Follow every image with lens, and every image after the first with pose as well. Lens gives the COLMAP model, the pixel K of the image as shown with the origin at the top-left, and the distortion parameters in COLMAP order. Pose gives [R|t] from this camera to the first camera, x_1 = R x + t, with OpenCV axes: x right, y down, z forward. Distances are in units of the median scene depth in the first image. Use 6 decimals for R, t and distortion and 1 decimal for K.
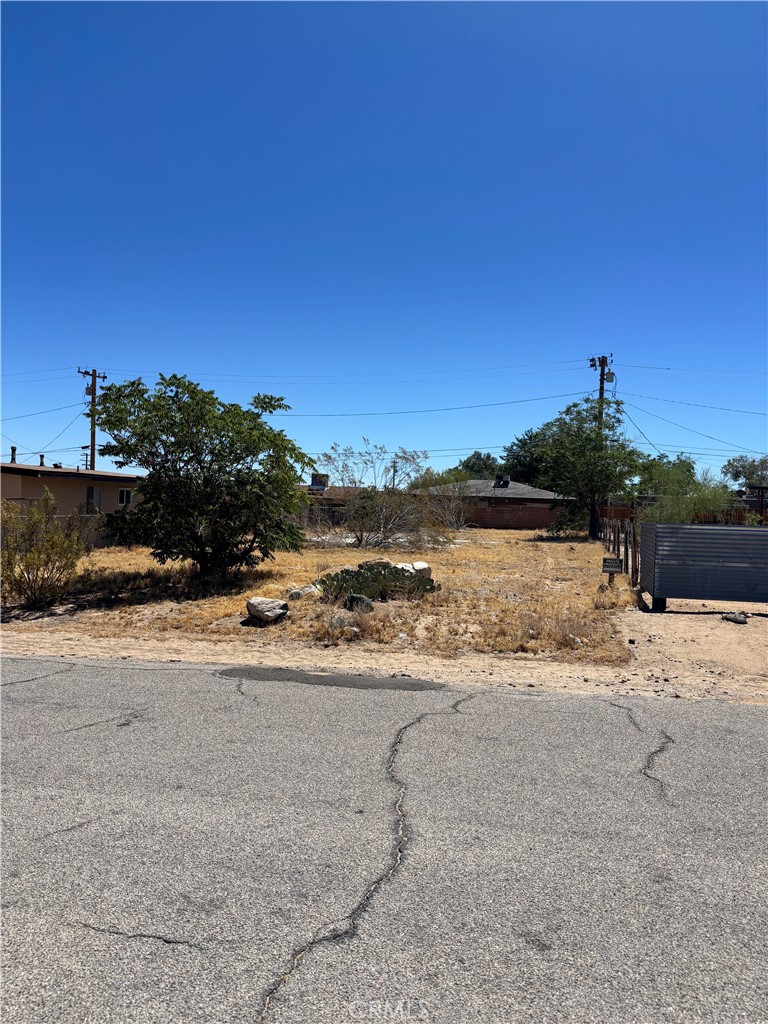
lens RADIAL K [[770.8, 0, 387.4], [0, 770.8, 510.8], [0, 0, 1]] dist [0.047020, -0.051838]
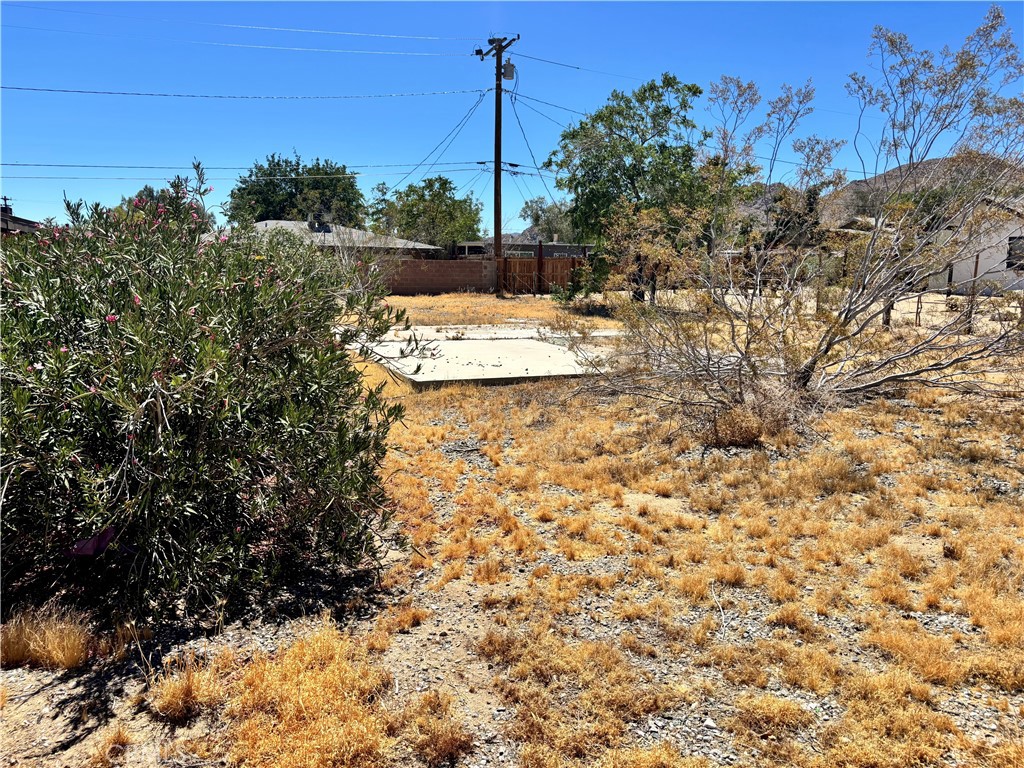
lens RADIAL K [[770.8, 0, 515.1], [0, 770.8, 391.8], [0, 0, 1]] dist [0.047020, -0.051838]
pose [[0.803352, -0.121410, 0.582997, -0.143418], [0.022711, 0.984531, 0.173734, -0.006893], [-0.595072, -0.126329, 0.793682, 0.363226]]
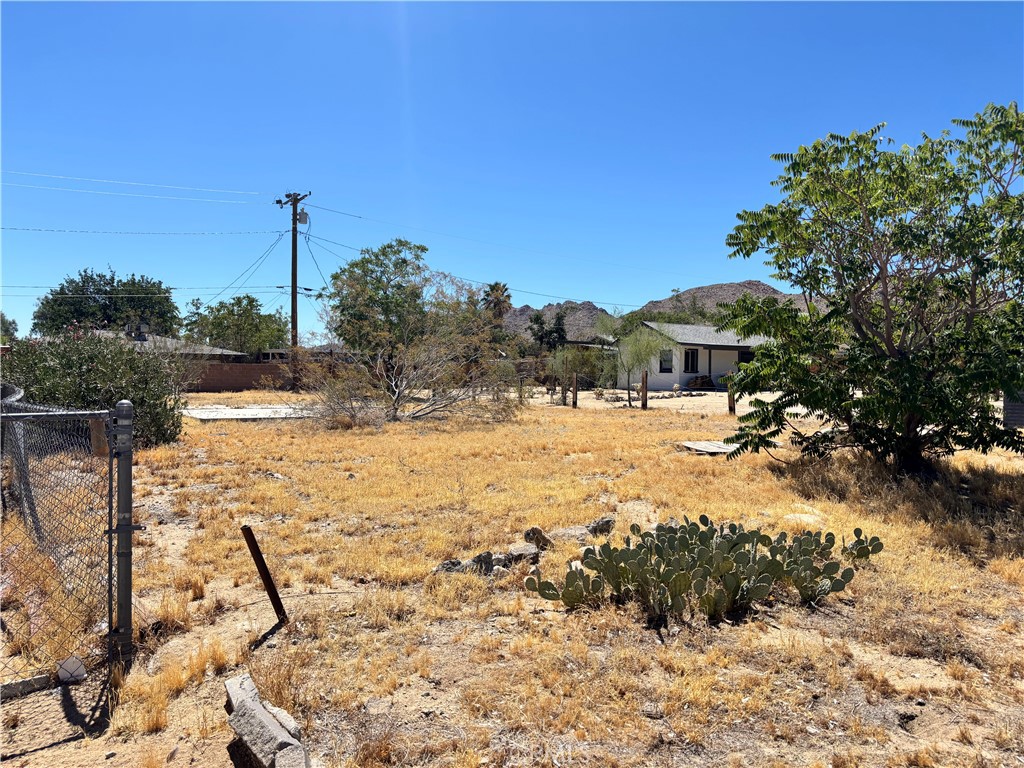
lens RADIAL K [[770.8, 0, 514.1], [0, 770.8, 393.6], [0, 0, 1]] dist [0.047020, -0.051838]
pose [[0.655195, -0.043106, 0.754229, -0.218027], [0.018926, 0.998994, 0.040654, -0.001182], [-0.755223, -0.012362, 0.655352, 0.205485]]
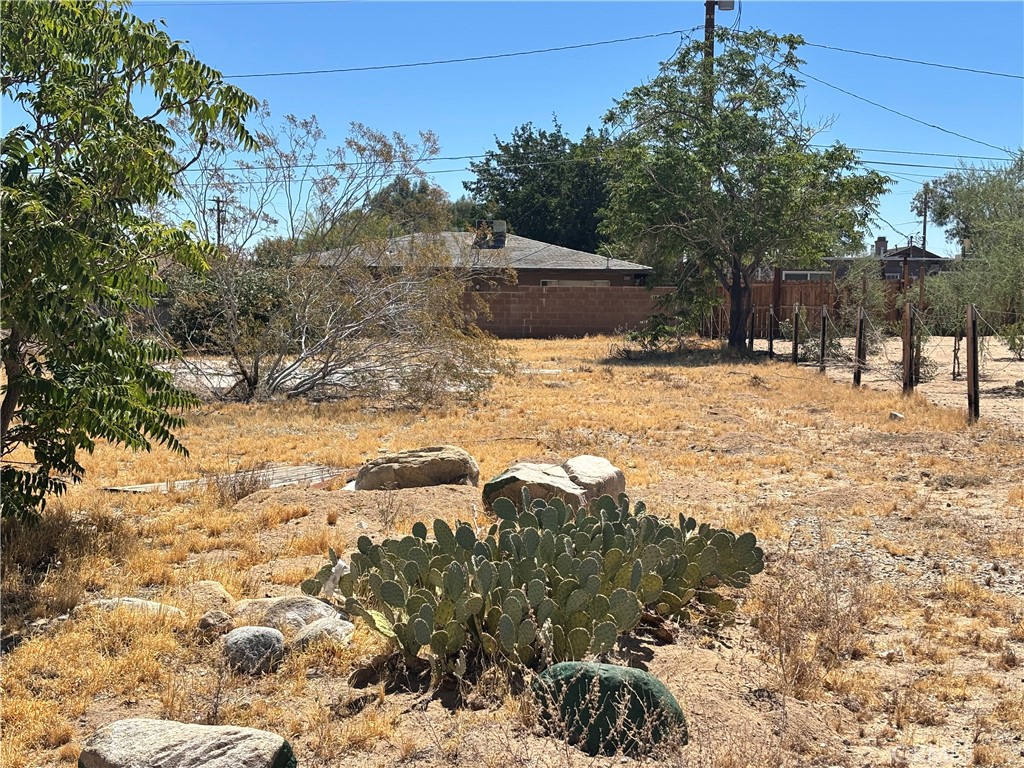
lens RADIAL K [[1536.5, 0, 521.1], [0, 1536.5, 389.1], [0, 0, 1]] dist [0.130662, 0.000000]
pose [[0.977927, -0.038563, 0.205356, -0.026984], [0.027067, 0.997920, 0.058500, 0.001013], [-0.207185, -0.051651, 0.976937, 0.106480]]
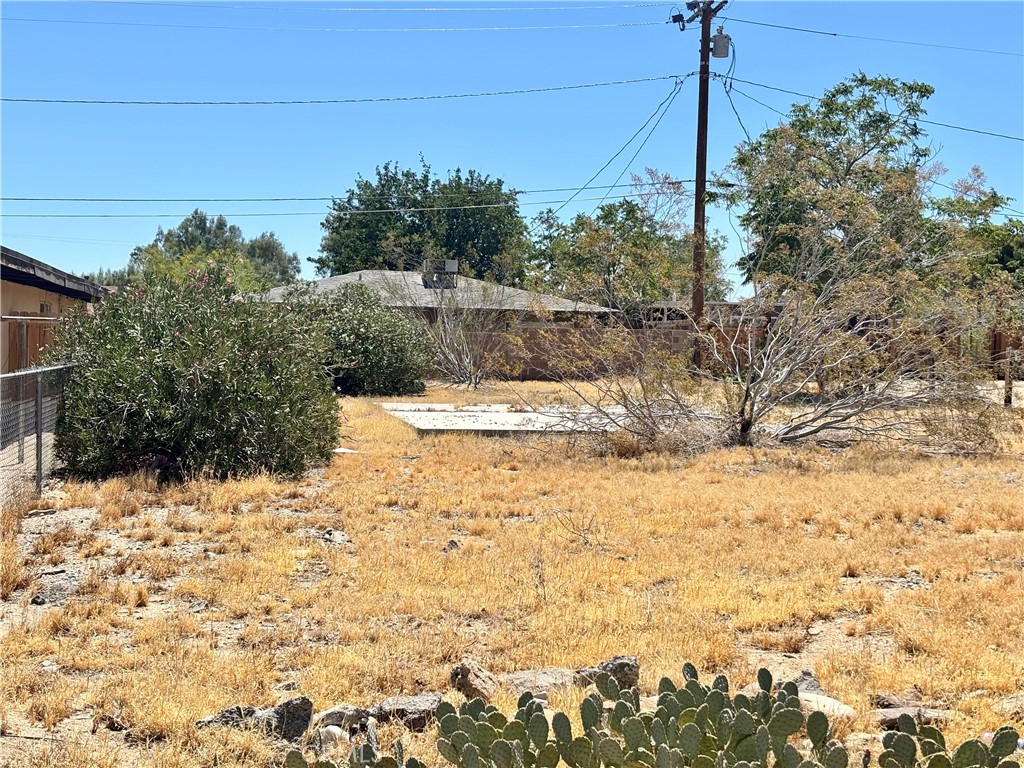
lens RADIAL K [[1536.5, 0, 524.6], [0, 1536.5, 401.1], [0, 0, 1]] dist [0.130662, 0.000000]
pose [[0.914989, -0.031543, 0.402245, -0.182919], [0.015895, 0.998983, 0.042182, -0.001368], [-0.403167, -0.032203, 0.914560, 0.176151]]
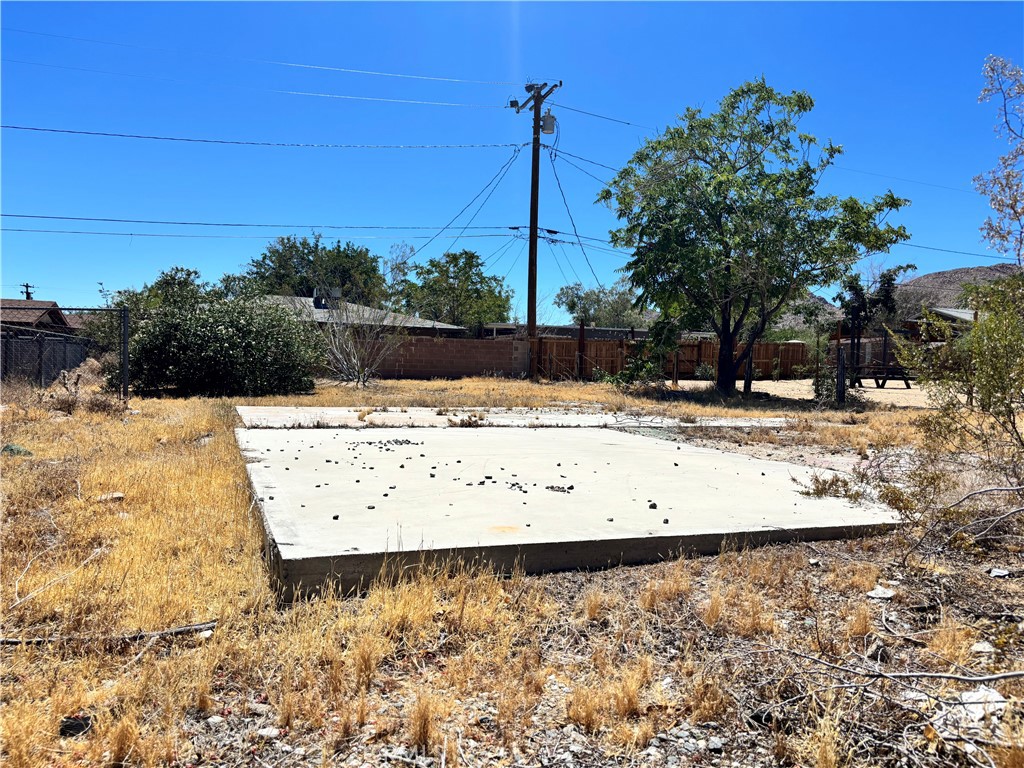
lens RADIAL K [[770.8, 0, 515.4], [0, 770.8, 389.7], [0, 0, 1]] dist [0.047020, -0.051838]
pose [[0.824425, -0.031270, 0.565107, -0.076519], [0.008592, 0.999049, 0.042748, 0.008092], [-0.565906, -0.030387, 0.823909, 0.464934]]
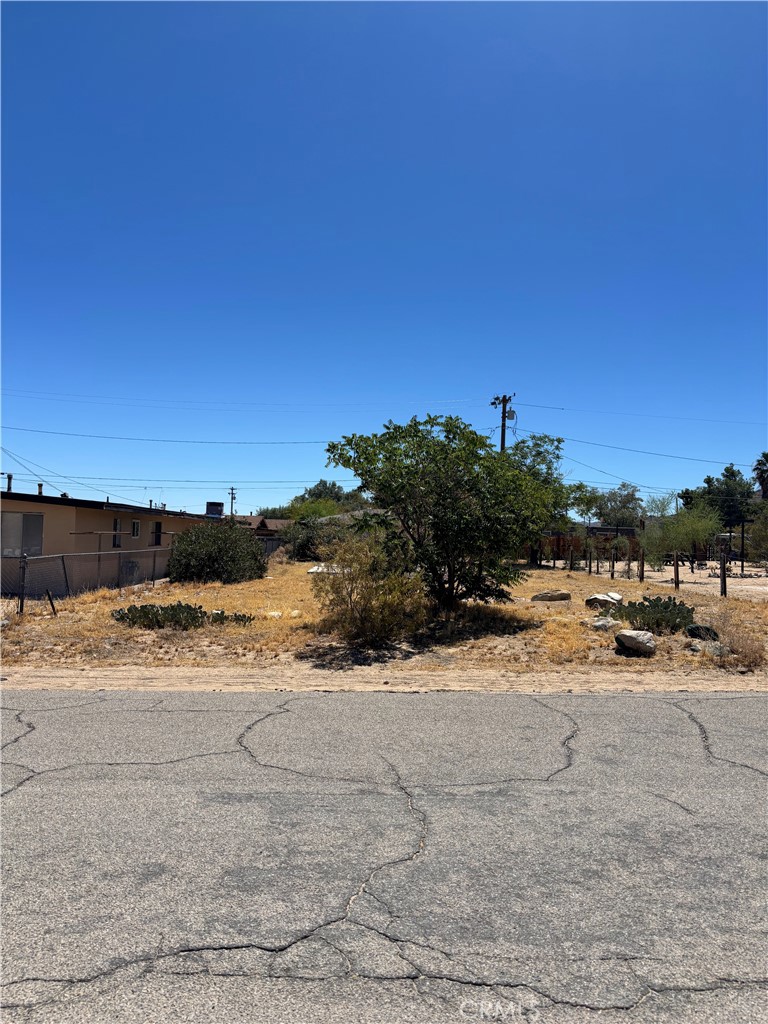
lens RADIAL K [[770.8, 0, 390.9], [0, 770.8, 512.3], [0, 0, 1]] dist [0.047020, -0.051838]
pose [[0.965316, 0.004897, 0.261039, -0.140739], [0.003822, 0.999452, -0.032885, -0.002461], [-0.261057, 0.032742, 0.964768, 0.010342]]
